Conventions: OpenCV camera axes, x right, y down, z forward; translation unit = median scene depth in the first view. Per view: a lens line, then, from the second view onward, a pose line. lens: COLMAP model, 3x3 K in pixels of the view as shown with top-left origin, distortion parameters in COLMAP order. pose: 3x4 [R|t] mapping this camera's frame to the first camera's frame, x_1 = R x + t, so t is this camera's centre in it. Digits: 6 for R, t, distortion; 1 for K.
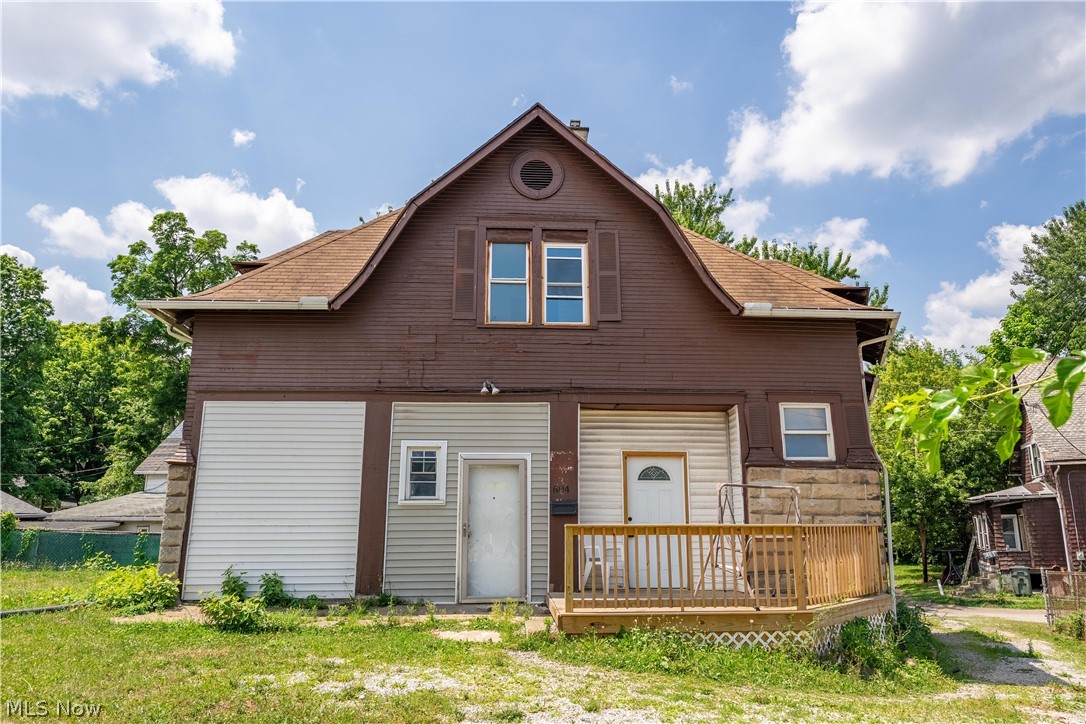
lens RADIAL K [[760.6, 0, 542.5], [0, 760.6, 362.5], [0, 0, 1]] dist [0.002396, 0.003401]
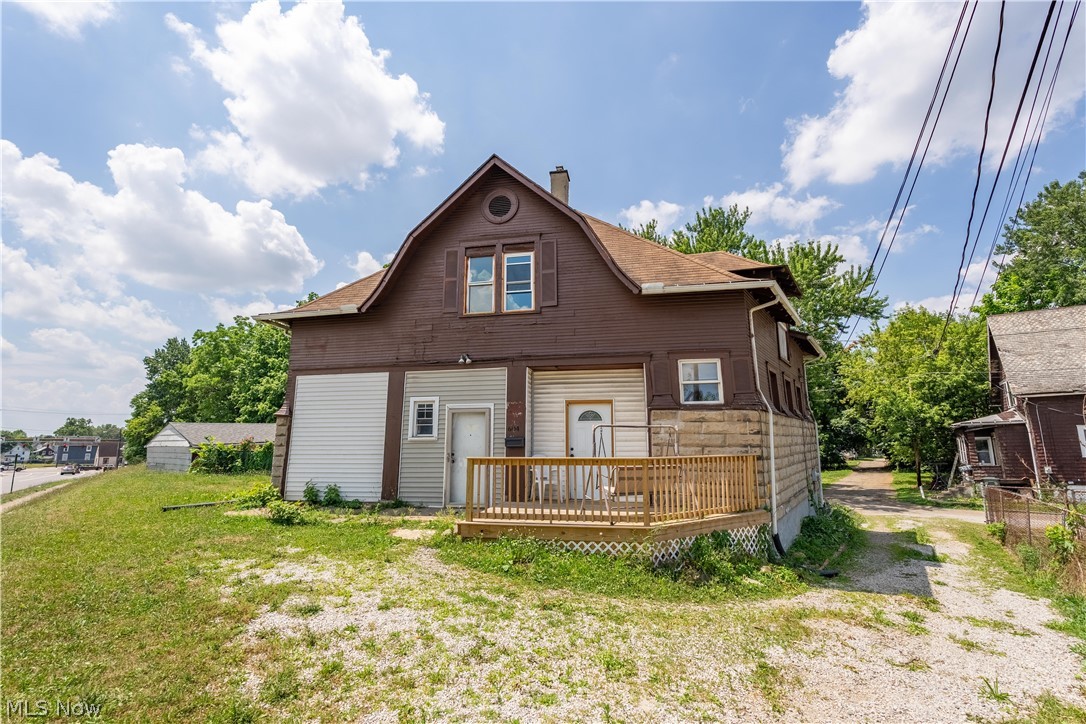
lens RADIAL K [[472.8, 0, 544.0], [0, 472.8, 362.6], [0, 0, 1]] dist [-0.003559, 0.000976]
pose [[0.967127, -0.045861, -0.250125, 0.292386], [0.056532, 0.997764, 0.035642, 0.016188], [0.247932, -0.048610, 0.967557, 0.169691]]
